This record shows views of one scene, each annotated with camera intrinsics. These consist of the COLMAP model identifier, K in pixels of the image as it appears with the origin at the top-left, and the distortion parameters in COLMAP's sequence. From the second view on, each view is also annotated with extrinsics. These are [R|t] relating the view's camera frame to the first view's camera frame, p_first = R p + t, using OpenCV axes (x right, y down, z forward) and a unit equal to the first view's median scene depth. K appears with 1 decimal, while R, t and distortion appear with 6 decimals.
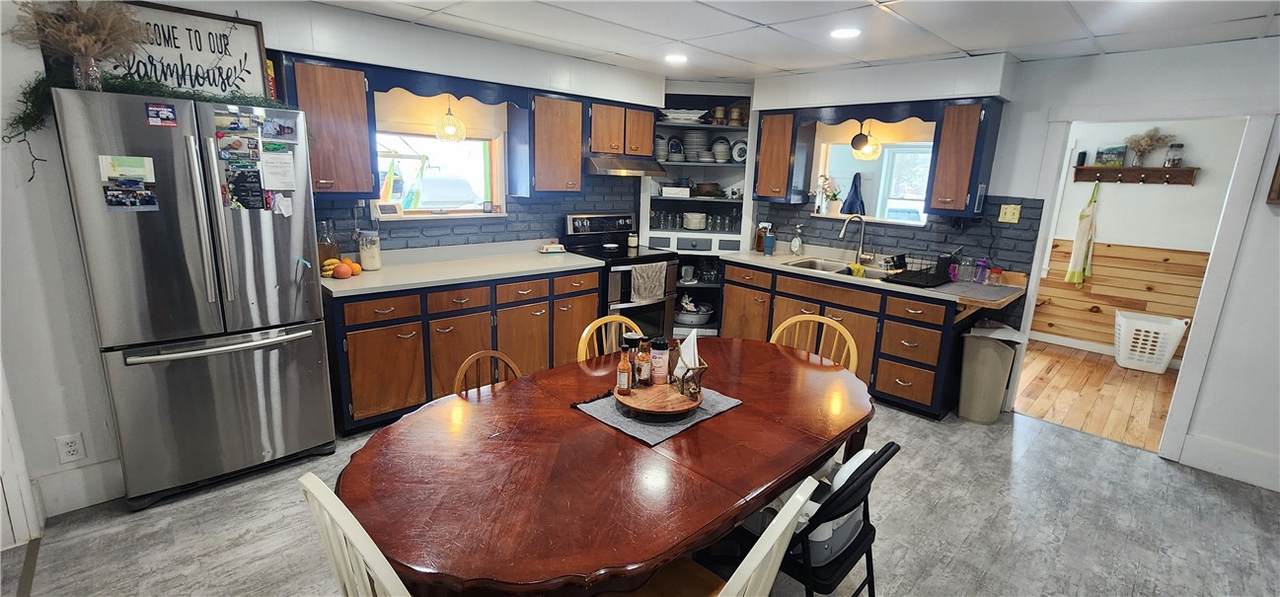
lens RADIAL K [[527.6, 0, 643.2], [0, 527.6, 284.2], [0, 0, 1]] dist [0.000846, 0.000173]
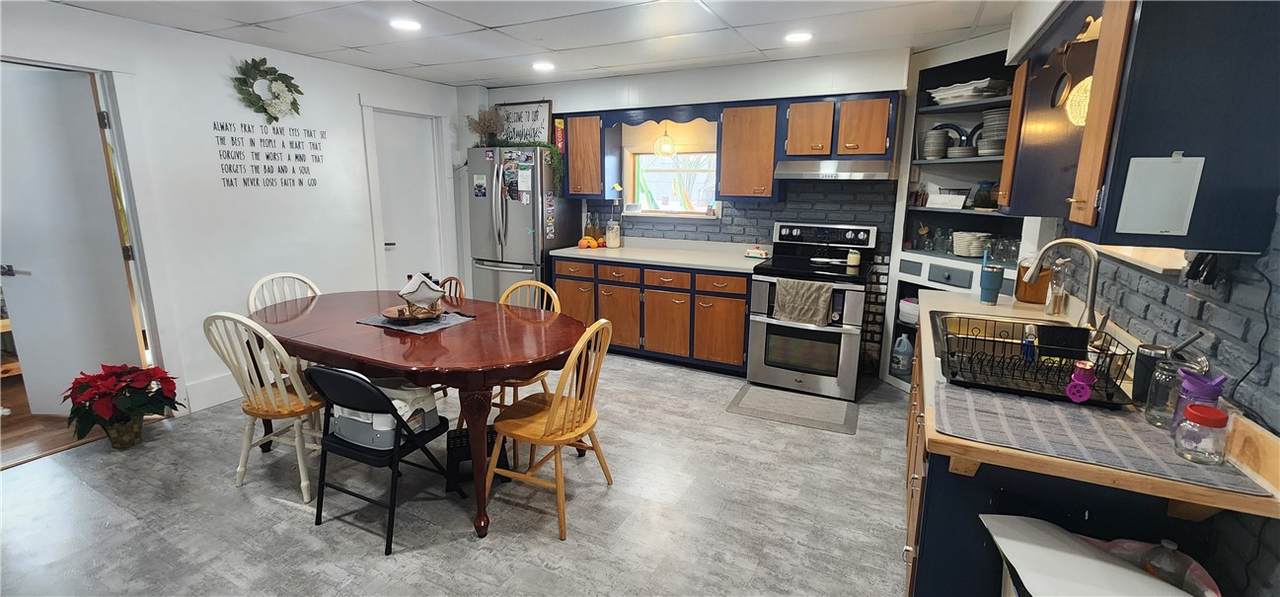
lens RADIAL K [[527.6, 0, 643.2], [0, 527.6, 284.2], [0, 0, 1]] dist [0.000846, 0.000173]
pose [[0.334305, 0.147520, -0.930848, 0.858129], [-0.192319, 0.977570, 0.085855, -0.067195], [0.922634, 0.150318, 0.355178, 0.543963]]
